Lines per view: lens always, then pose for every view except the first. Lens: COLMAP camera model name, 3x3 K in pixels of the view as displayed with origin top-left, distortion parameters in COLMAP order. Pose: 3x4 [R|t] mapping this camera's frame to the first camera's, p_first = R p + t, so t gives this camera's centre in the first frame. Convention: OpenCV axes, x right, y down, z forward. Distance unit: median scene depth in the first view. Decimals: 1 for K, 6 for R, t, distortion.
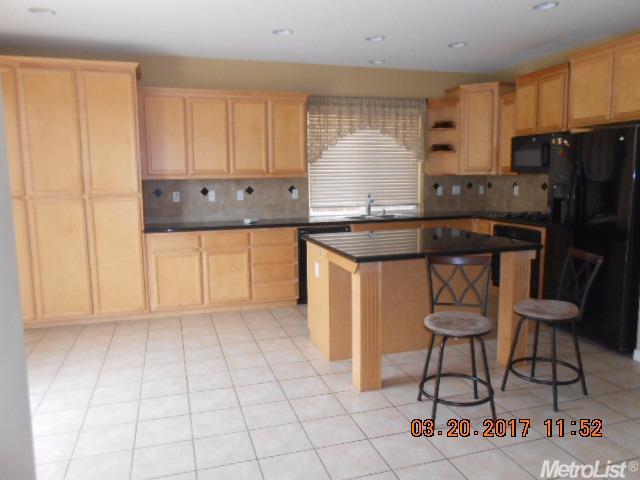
lens RADIAL K [[497.3, 0, 322.4], [0, 497.3, 243.1], [0, 0, 1]] dist [-0.010378, -0.001138]
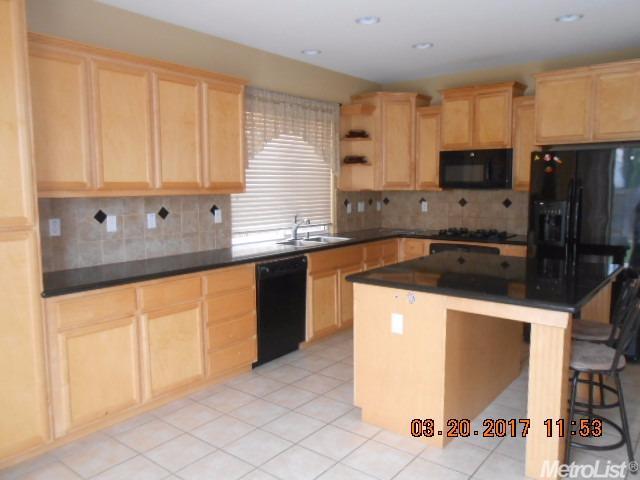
lens RADIAL K [[497.3, 0, 322.4], [0, 497.3, 243.1], [0, 0, 1]] dist [-0.010378, -0.001138]
pose [[0.829978, -0.056356, 0.554941, -0.342723], [0.070856, 0.997476, -0.004676, -0.046962], [-0.553277, 0.043201, 0.831876, 0.322434]]
